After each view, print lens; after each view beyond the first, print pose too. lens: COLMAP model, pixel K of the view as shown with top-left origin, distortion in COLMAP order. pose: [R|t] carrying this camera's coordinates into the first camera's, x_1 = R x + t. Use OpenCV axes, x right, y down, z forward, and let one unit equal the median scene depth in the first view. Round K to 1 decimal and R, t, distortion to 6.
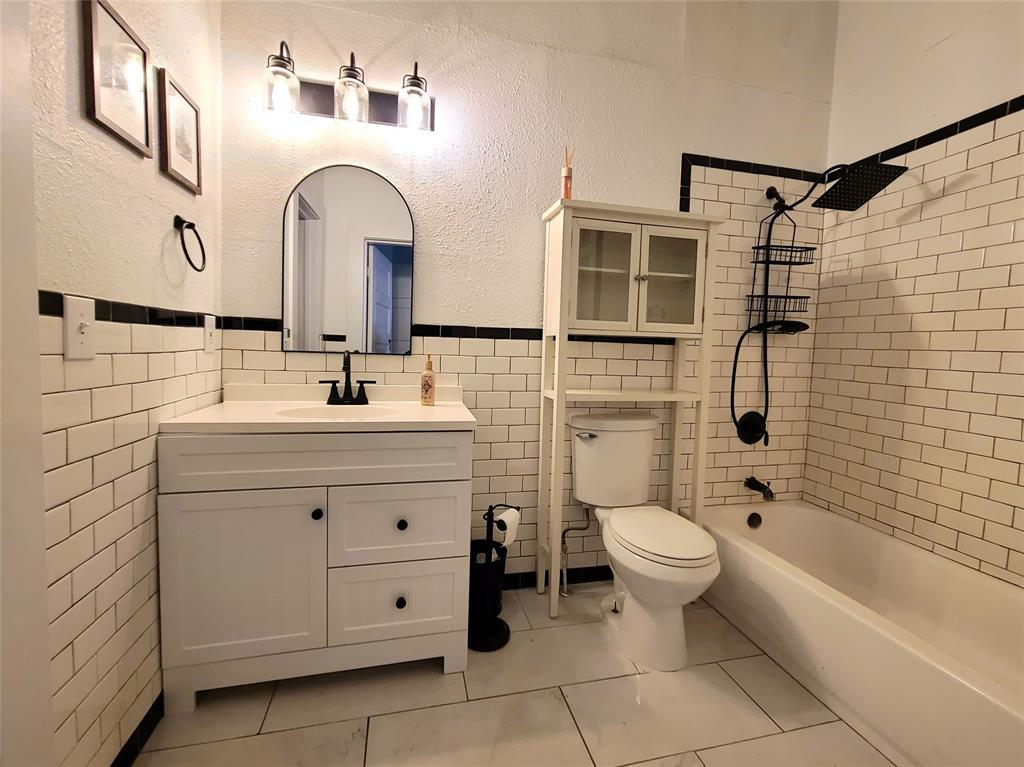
lens RADIAL K [[442.2, 0, 512.3], [0, 442.2, 378.0], [0, 0, 1]] dist [-0.001874, -0.000064]
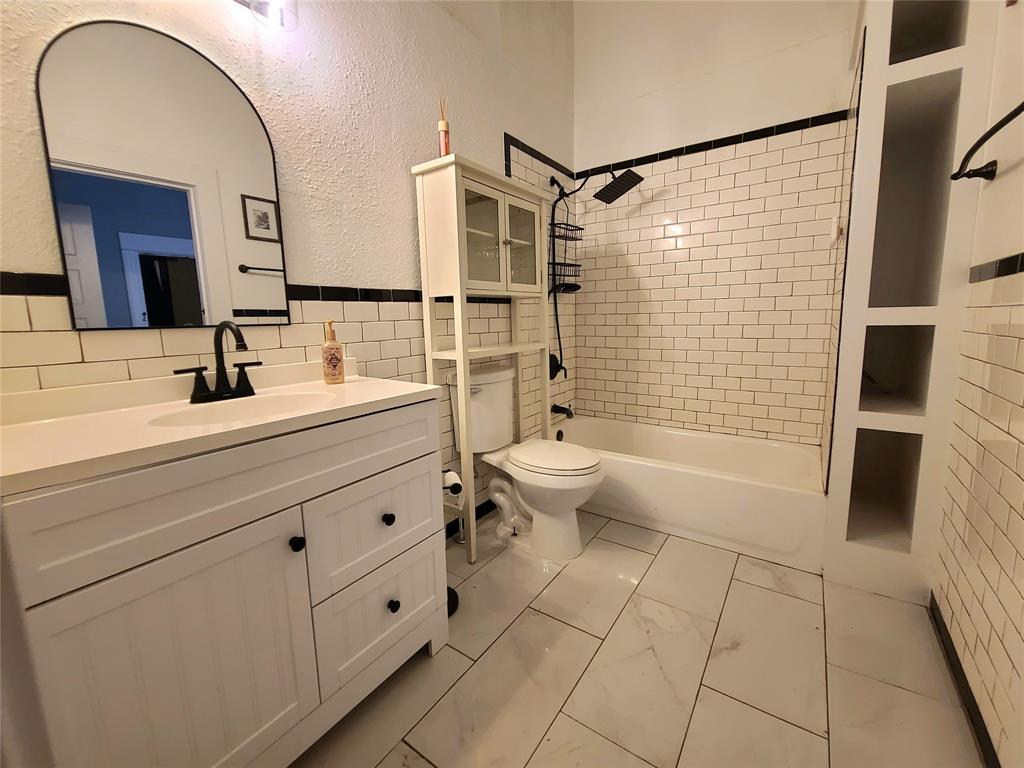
lens RADIAL K [[419.3, 0, 511.6], [0, 419.3, 377.7], [0, 0, 1]] dist [-0.001004, -0.000561]
pose [[0.748158, -0.143291, 0.647864, -0.424492], [0.091967, 0.989373, 0.112620, -0.006609], [-0.657117, -0.024676, 0.753385, 0.181594]]
